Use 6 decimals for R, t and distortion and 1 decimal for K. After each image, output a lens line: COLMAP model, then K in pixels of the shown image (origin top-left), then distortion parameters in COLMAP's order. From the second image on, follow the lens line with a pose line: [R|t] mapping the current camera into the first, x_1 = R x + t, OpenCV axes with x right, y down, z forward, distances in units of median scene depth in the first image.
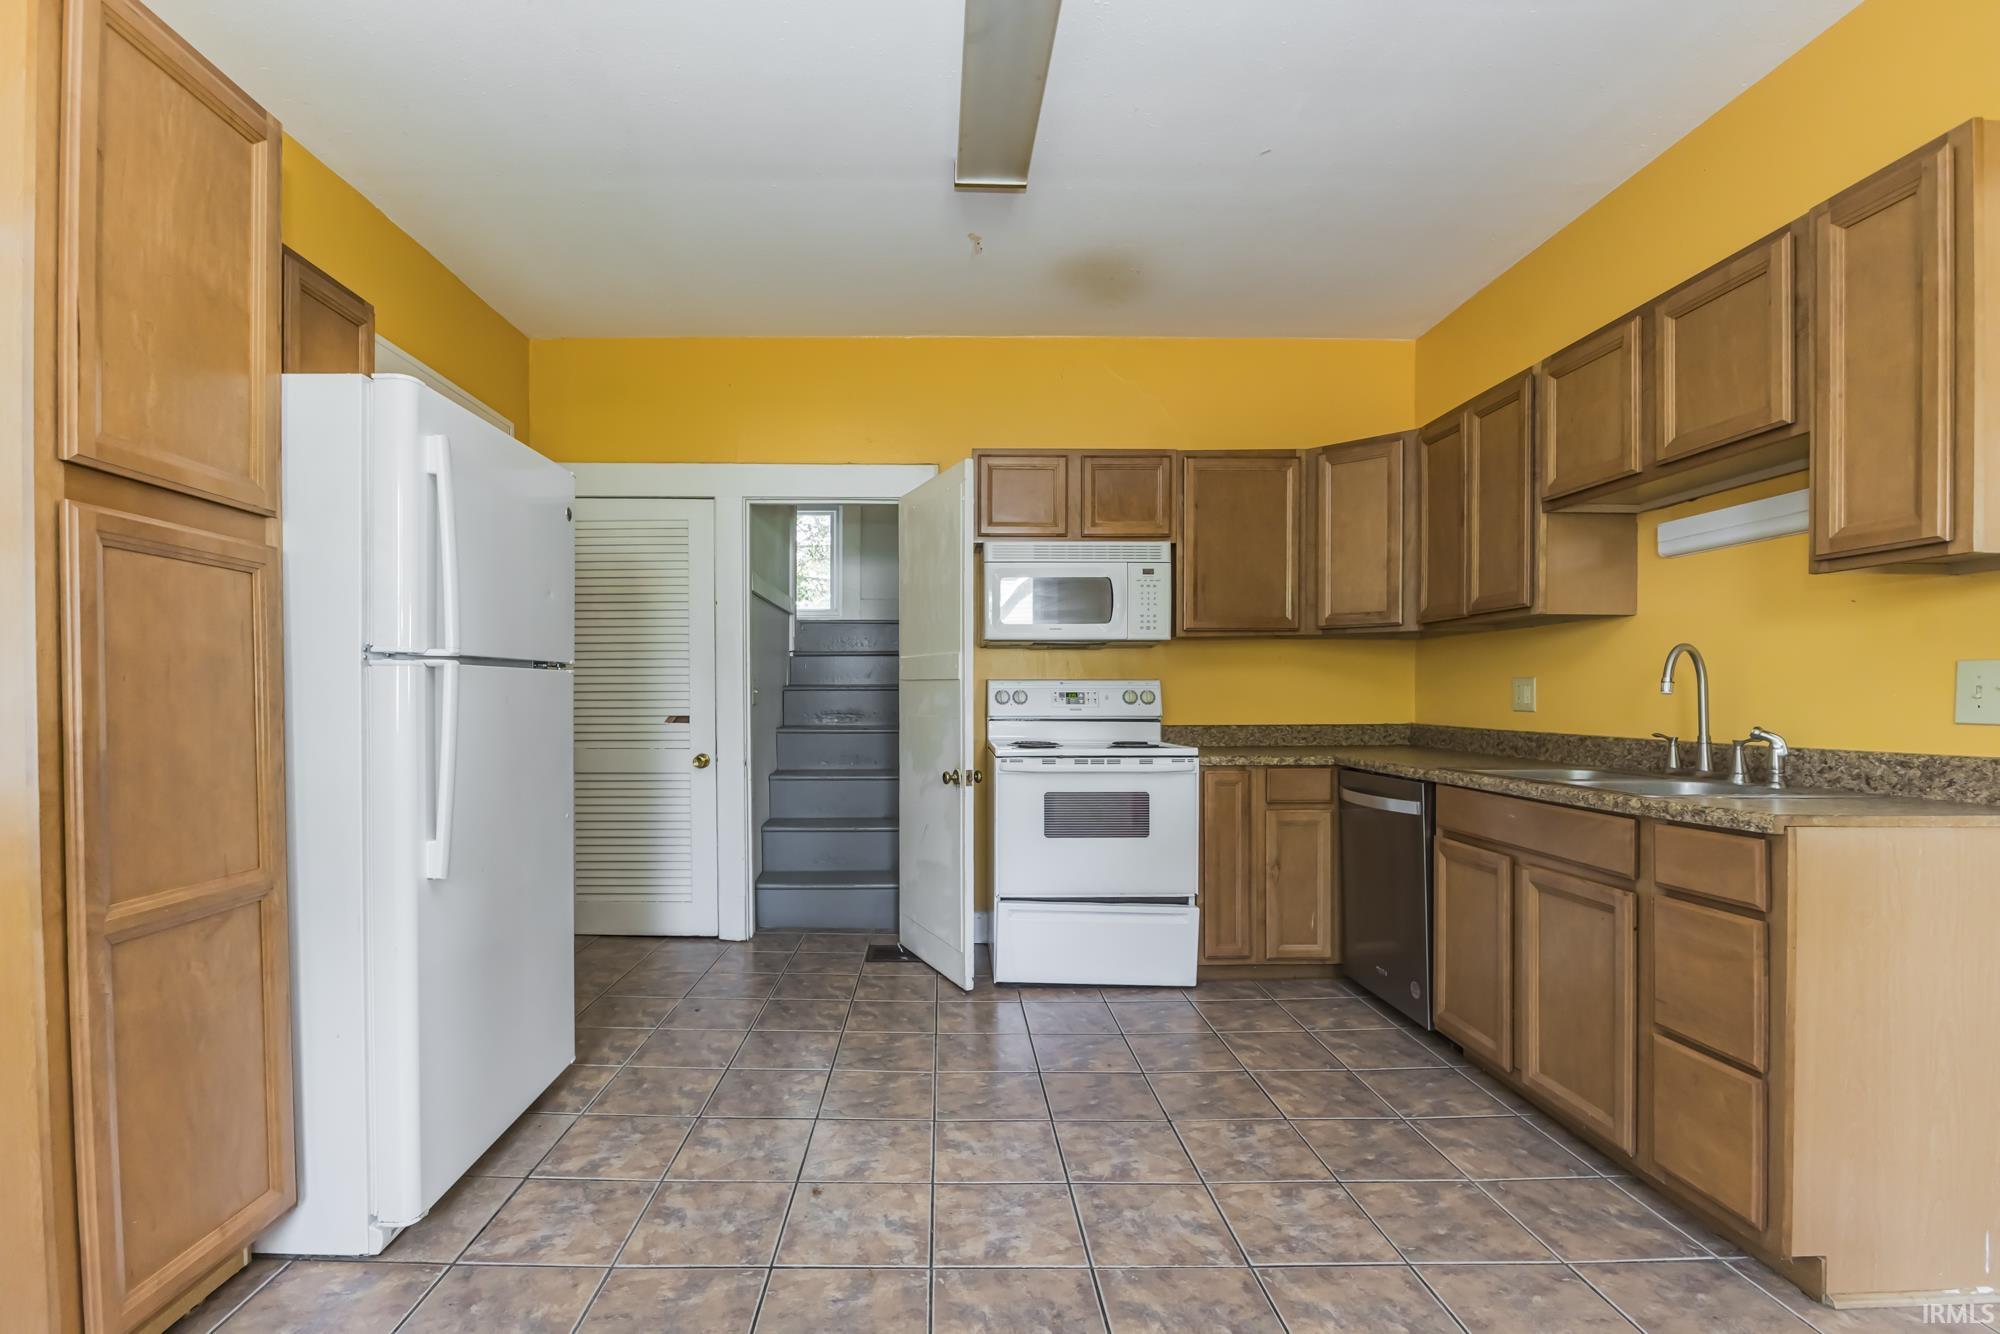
lens RADIAL K [[876.1, 0, 966.3], [0, 876.1, 700.0], [0, 0, 1]] dist [-0.015130, 0.001066]
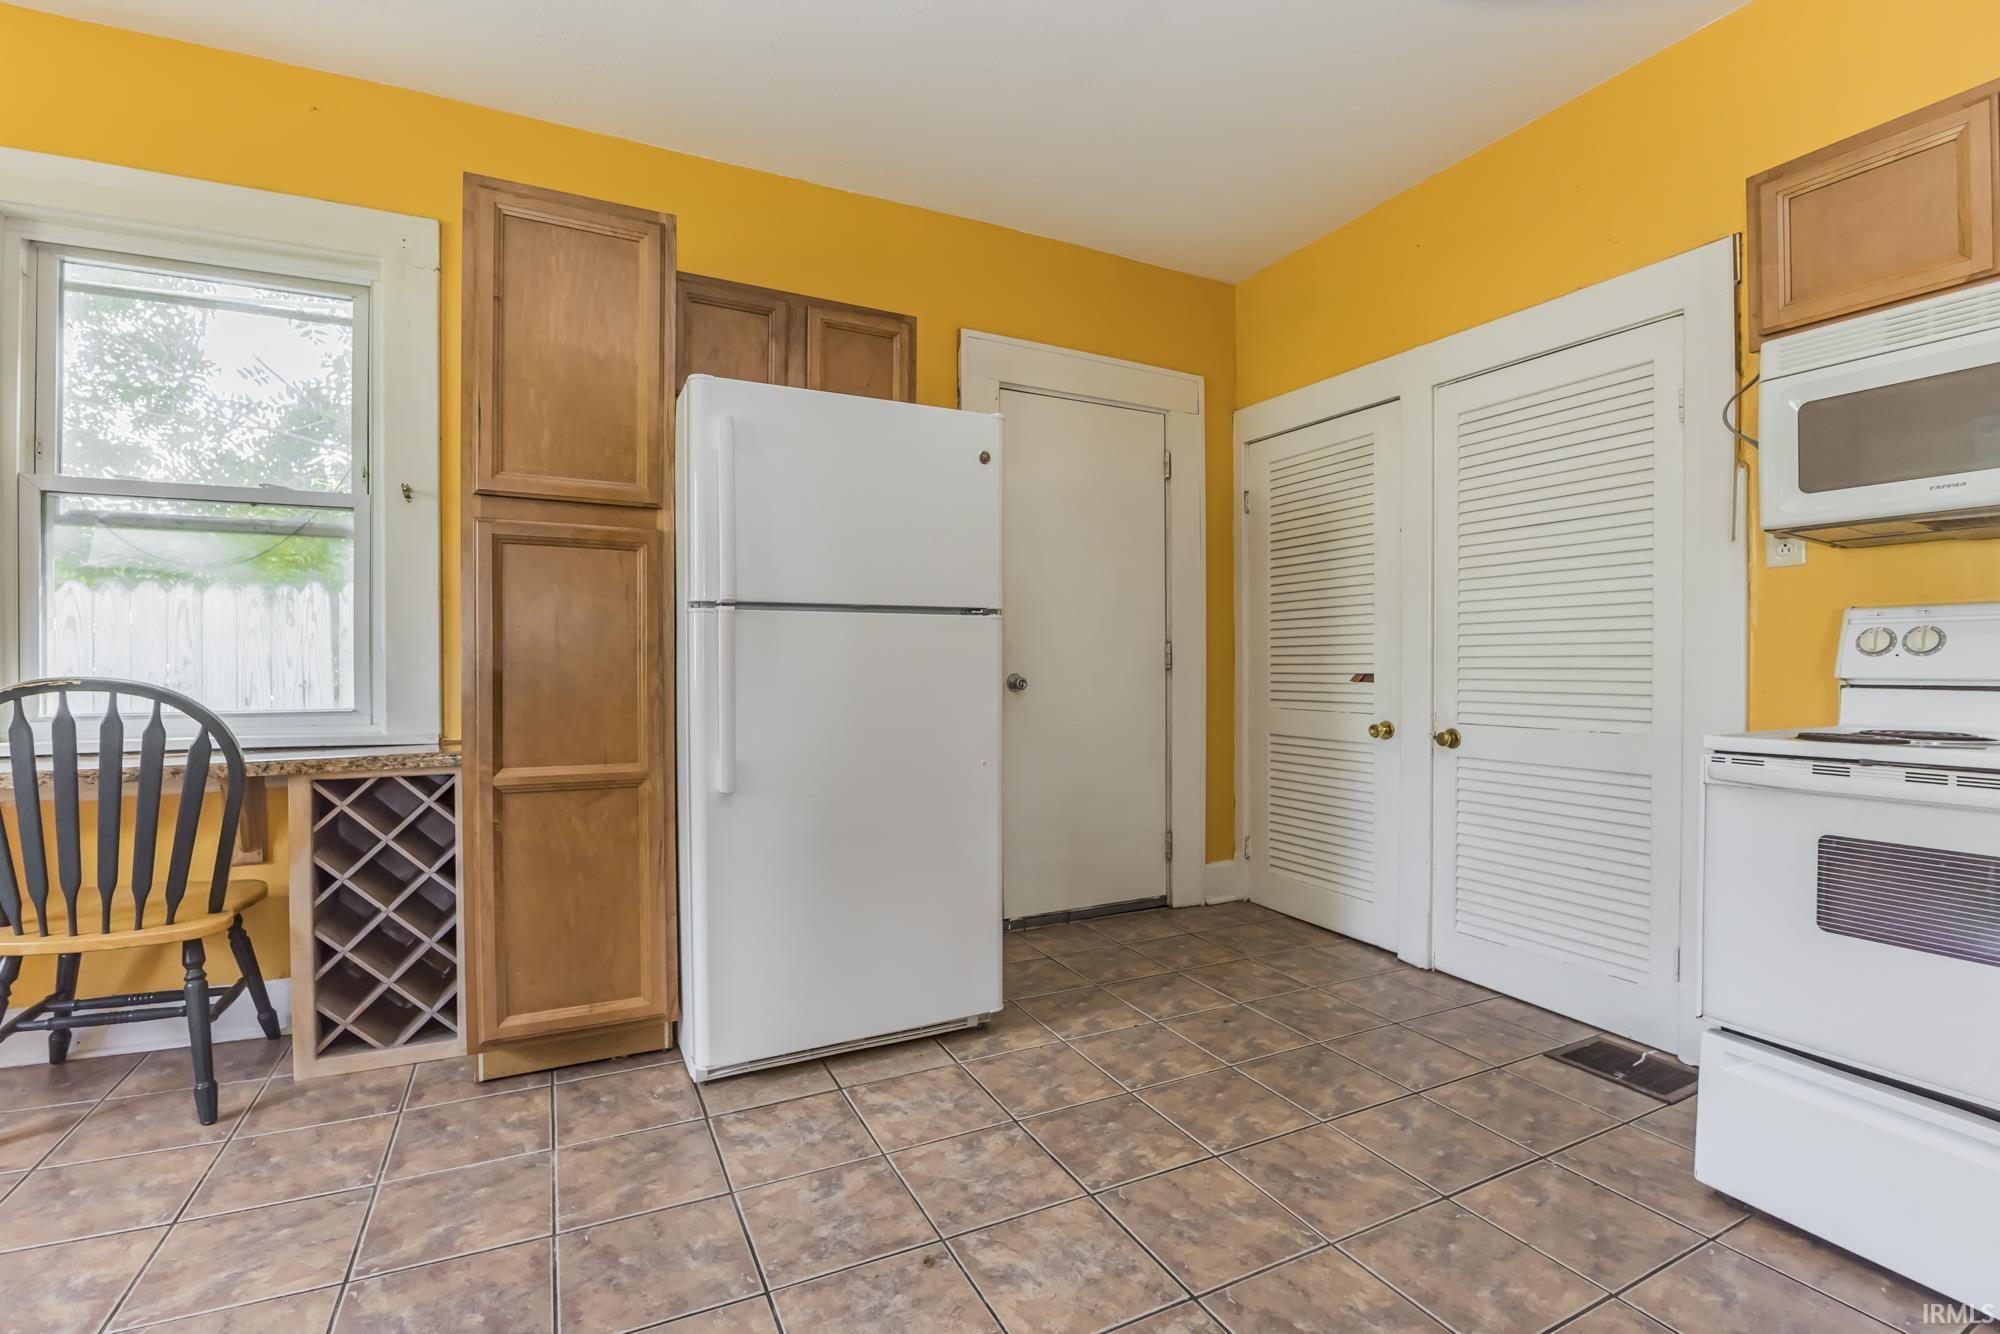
lens RADIAL K [[876.1, 0, 997.0], [0, 876.1, 673.2], [0, 0, 1]] dist [-0.015130, 0.001066]
pose [[0.449072, 0.007311, -0.893465, 0.444409], [-0.004404, 0.999972, 0.005968, 0.025468], [0.893484, 0.001255, 0.449092, 0.570112]]
